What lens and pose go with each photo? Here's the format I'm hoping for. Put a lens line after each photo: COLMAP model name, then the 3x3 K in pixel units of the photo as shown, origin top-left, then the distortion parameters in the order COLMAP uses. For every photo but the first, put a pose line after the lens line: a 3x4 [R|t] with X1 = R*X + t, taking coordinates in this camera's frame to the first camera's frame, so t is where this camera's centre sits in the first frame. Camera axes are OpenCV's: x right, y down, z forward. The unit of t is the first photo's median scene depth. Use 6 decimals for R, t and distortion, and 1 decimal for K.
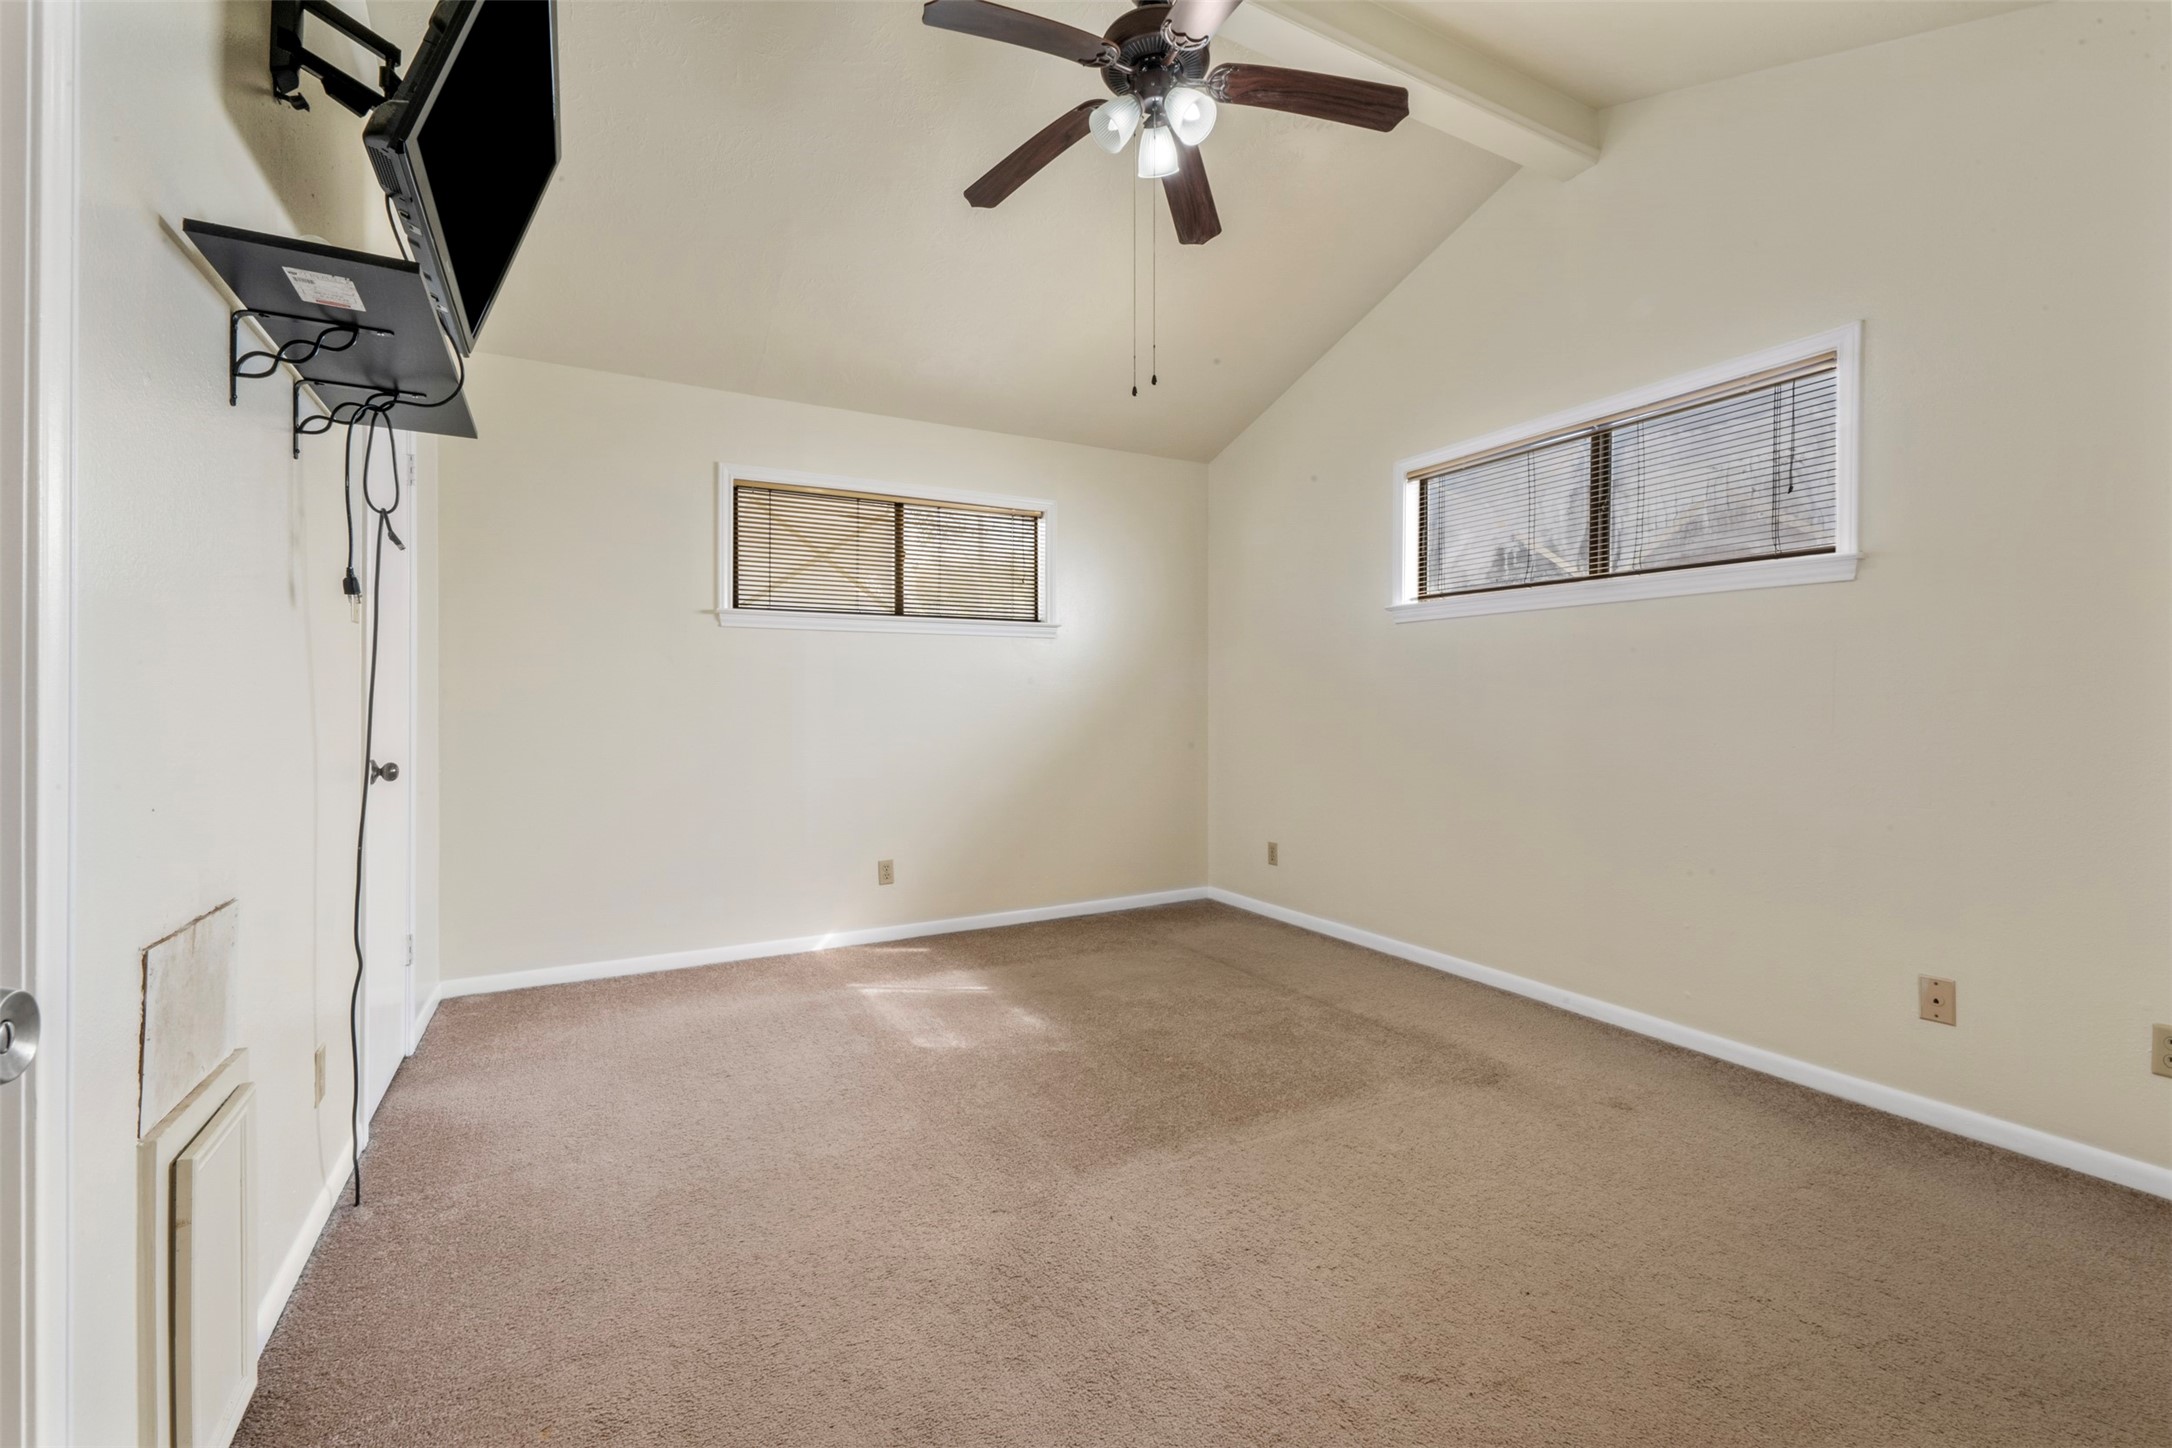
lens RADIAL K [[928.7, 0, 1073.5], [0, 928.7, 716.8], [0, 0, 1]] dist [-0.000685, -0.000011]
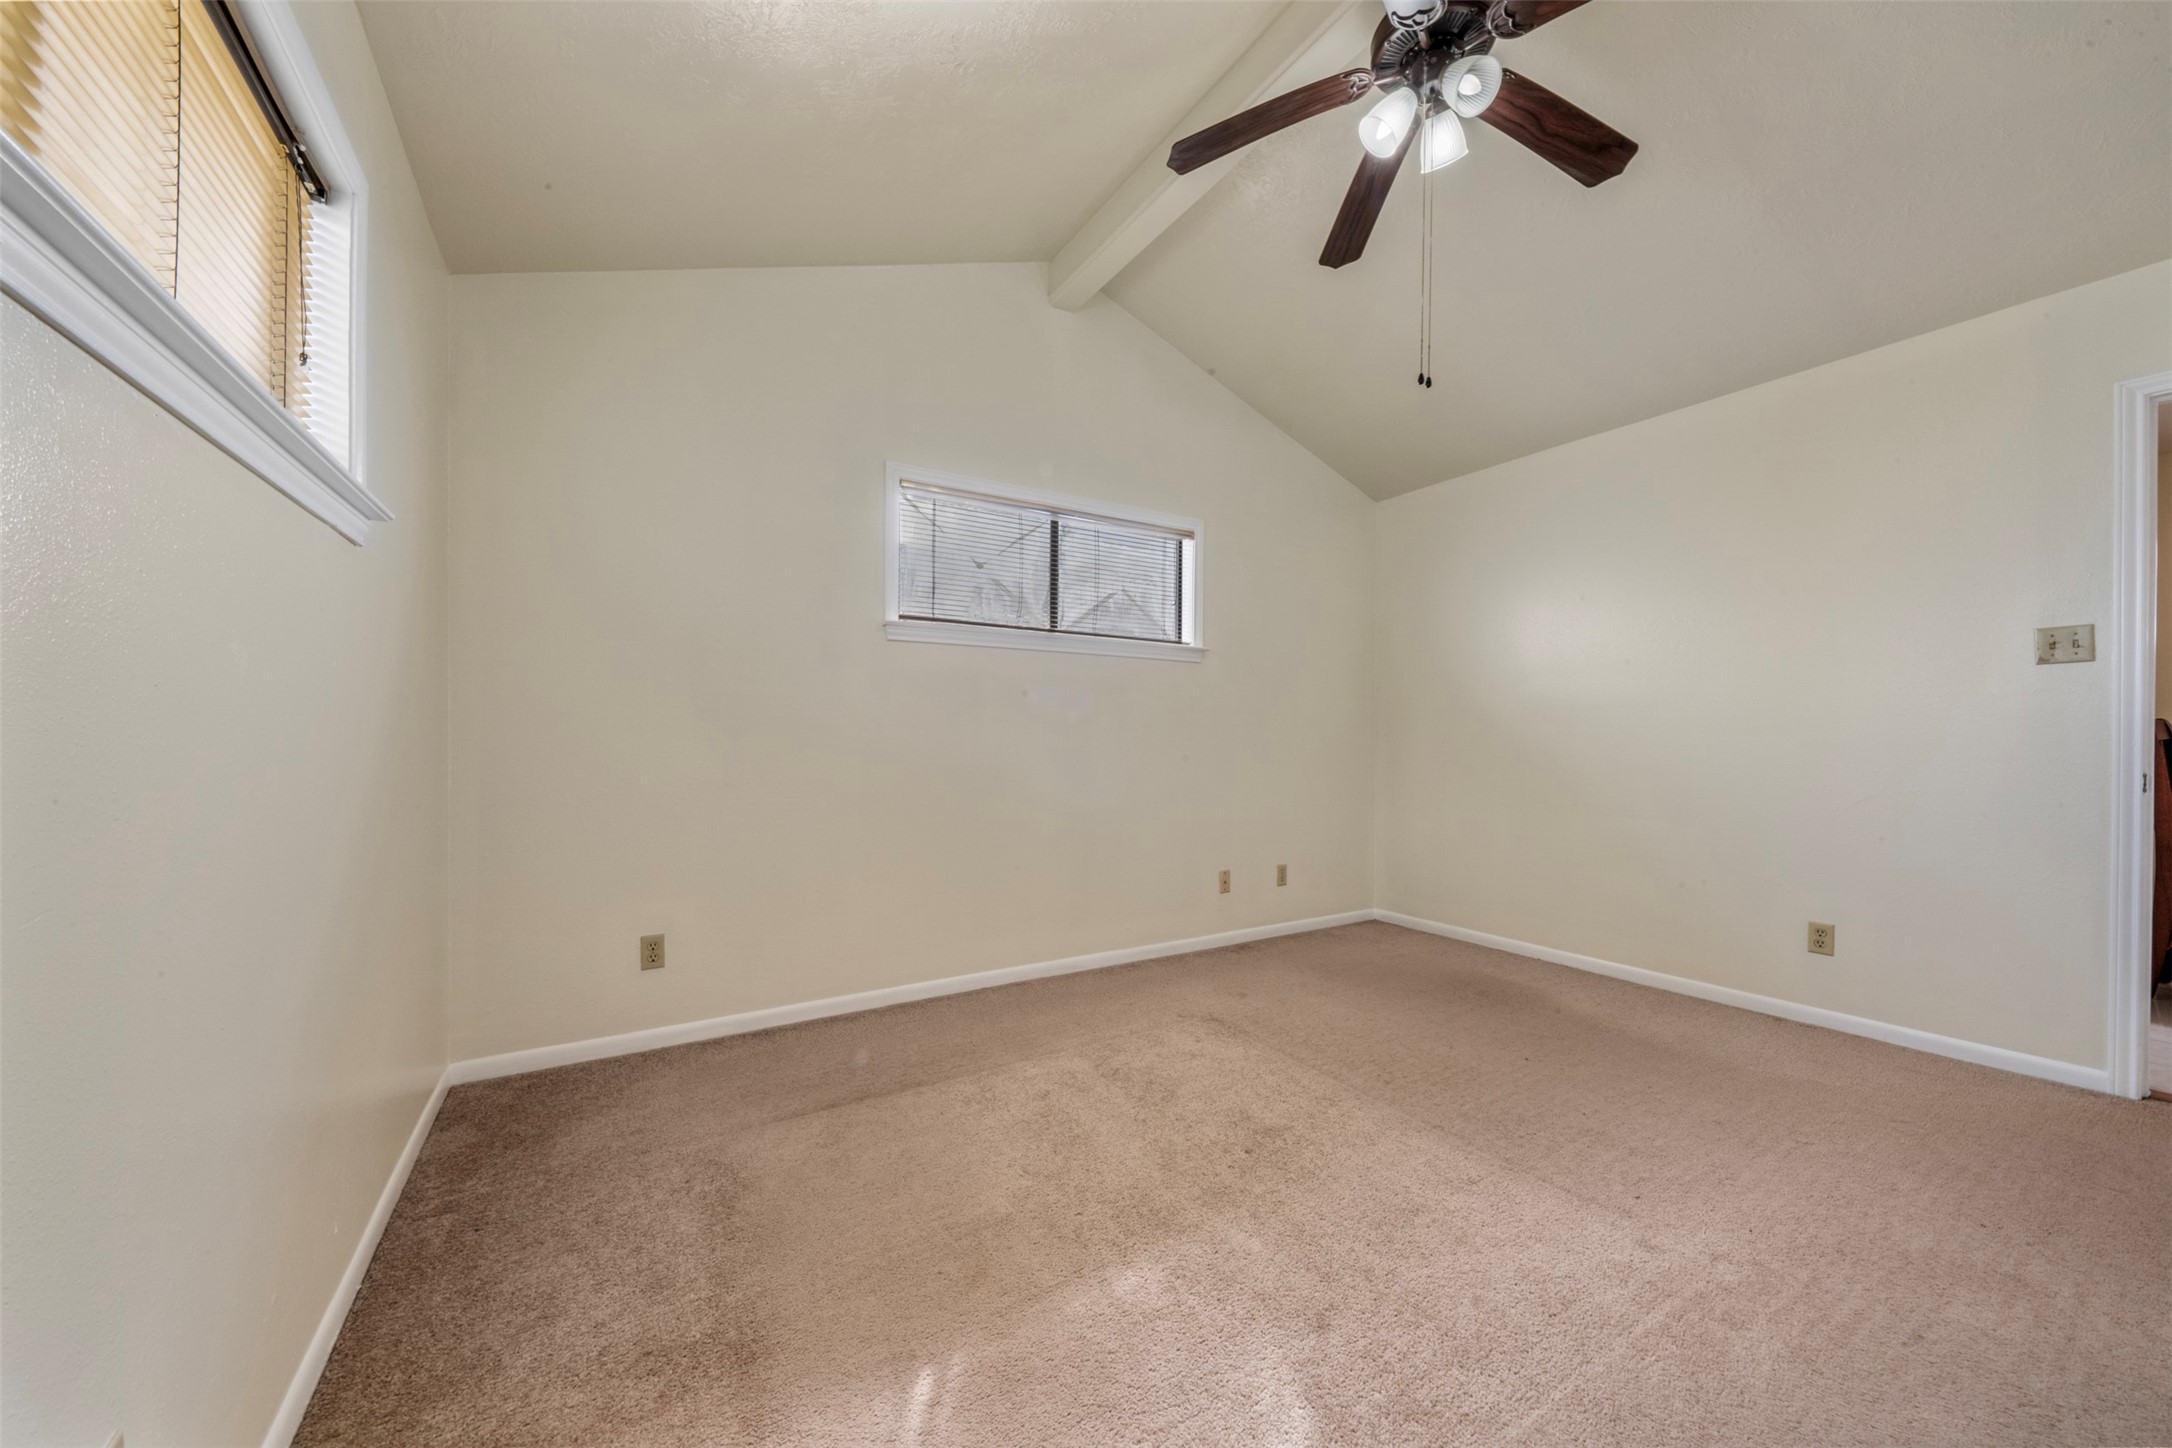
lens RADIAL K [[775.8, 0, 1071.1], [0, 775.8, 725.7], [0, 0, 1]] dist [0.000192, -0.000090]
pose [[-0.061087, 0.009797, 0.998084, -0.575104], [0.006586, 0.999934, -0.009412, -0.010689], [-0.998111, 0.005999, -0.061147, 1.167766]]
